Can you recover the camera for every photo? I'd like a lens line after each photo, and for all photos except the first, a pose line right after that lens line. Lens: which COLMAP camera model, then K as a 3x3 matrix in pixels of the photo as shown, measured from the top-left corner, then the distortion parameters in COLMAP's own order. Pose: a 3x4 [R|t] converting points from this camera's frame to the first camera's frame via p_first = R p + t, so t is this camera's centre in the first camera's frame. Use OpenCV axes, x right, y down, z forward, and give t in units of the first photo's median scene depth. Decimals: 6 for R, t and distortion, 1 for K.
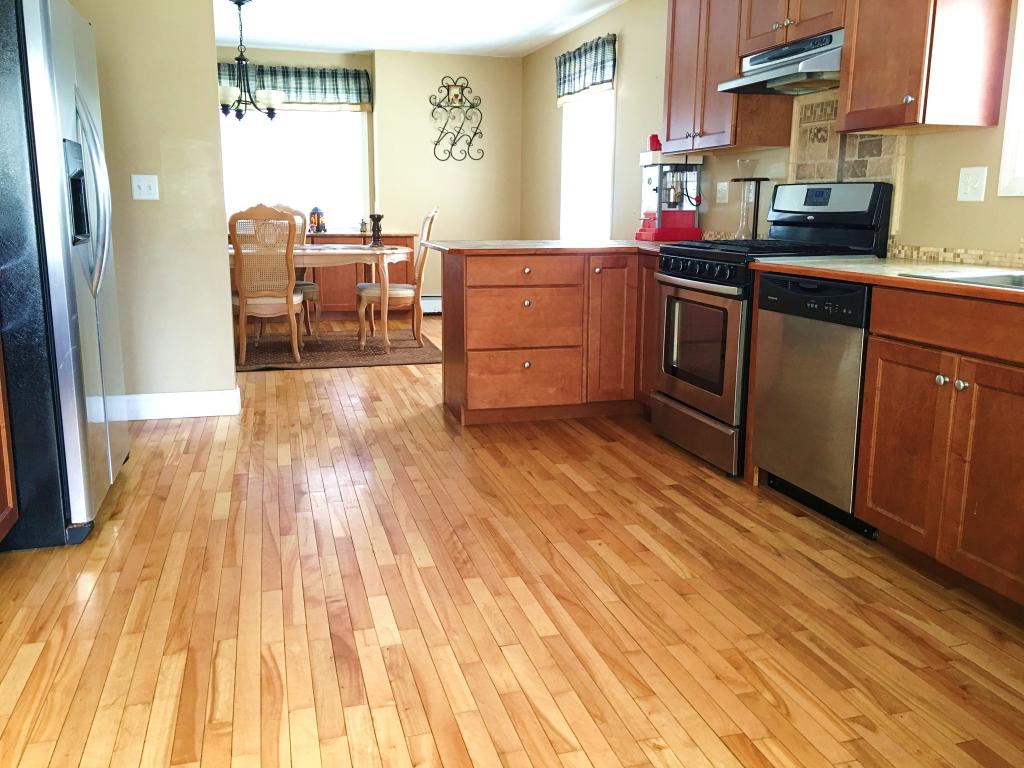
lens RADIAL K [[870.6, 0, 502.4], [0, 870.6, 377.3], [0, 0, 1]] dist [0.066976, -0.081117]
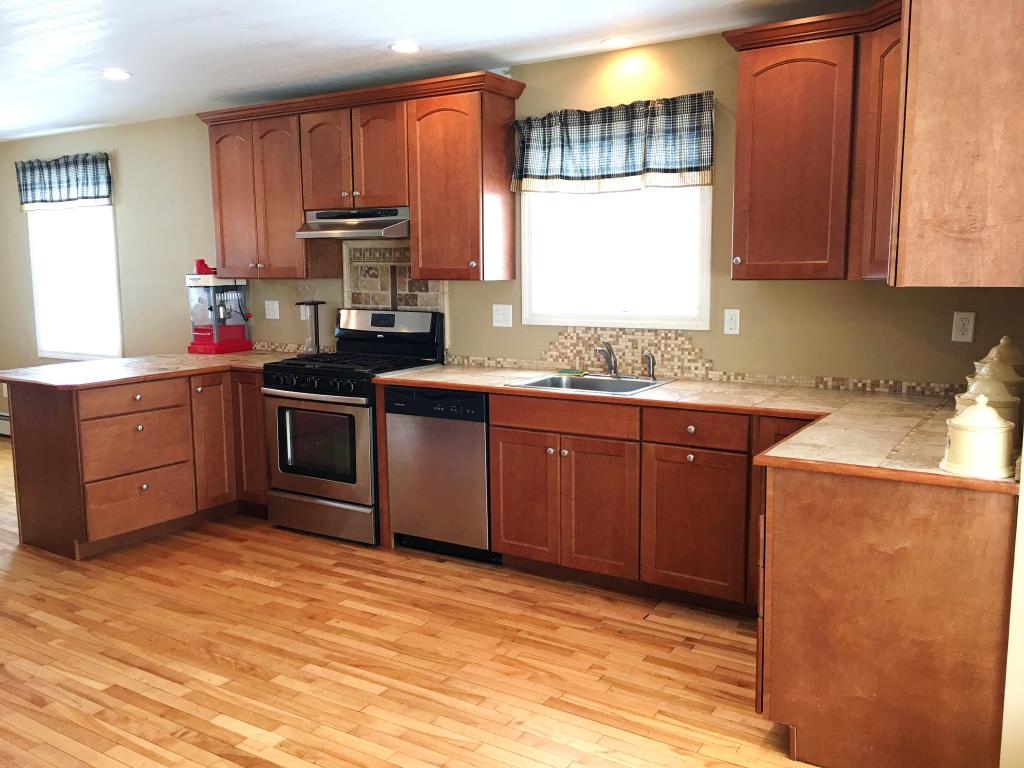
lens RADIAL K [[870.6, 0, 510.9], [0, 870.6, 381.2], [0, 0, 1]] dist [0.066976, -0.081117]
pose [[0.741861, -0.097979, 0.663357, -0.449968], [0.142743, 0.989668, -0.013460, -0.085074], [-0.655185, 0.104675, 0.748182, -0.110577]]
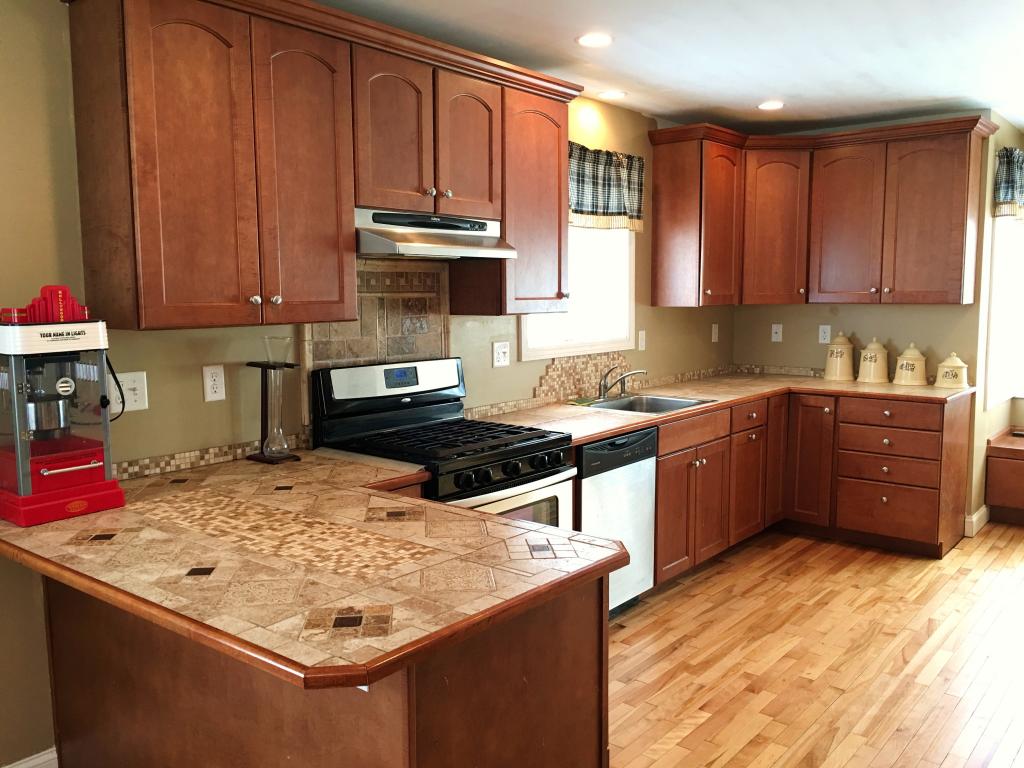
lens RADIAL K [[870.6, 0, 509.4], [0, 870.6, 386.2], [0, 0, 1]] dist [0.066976, -0.081117]
pose [[-0.580916, -0.093982, 0.808520, -0.515876], [0.161415, 0.960283, 0.227598, -0.460396], [-0.797798, 0.262723, -0.542674, 1.685376]]
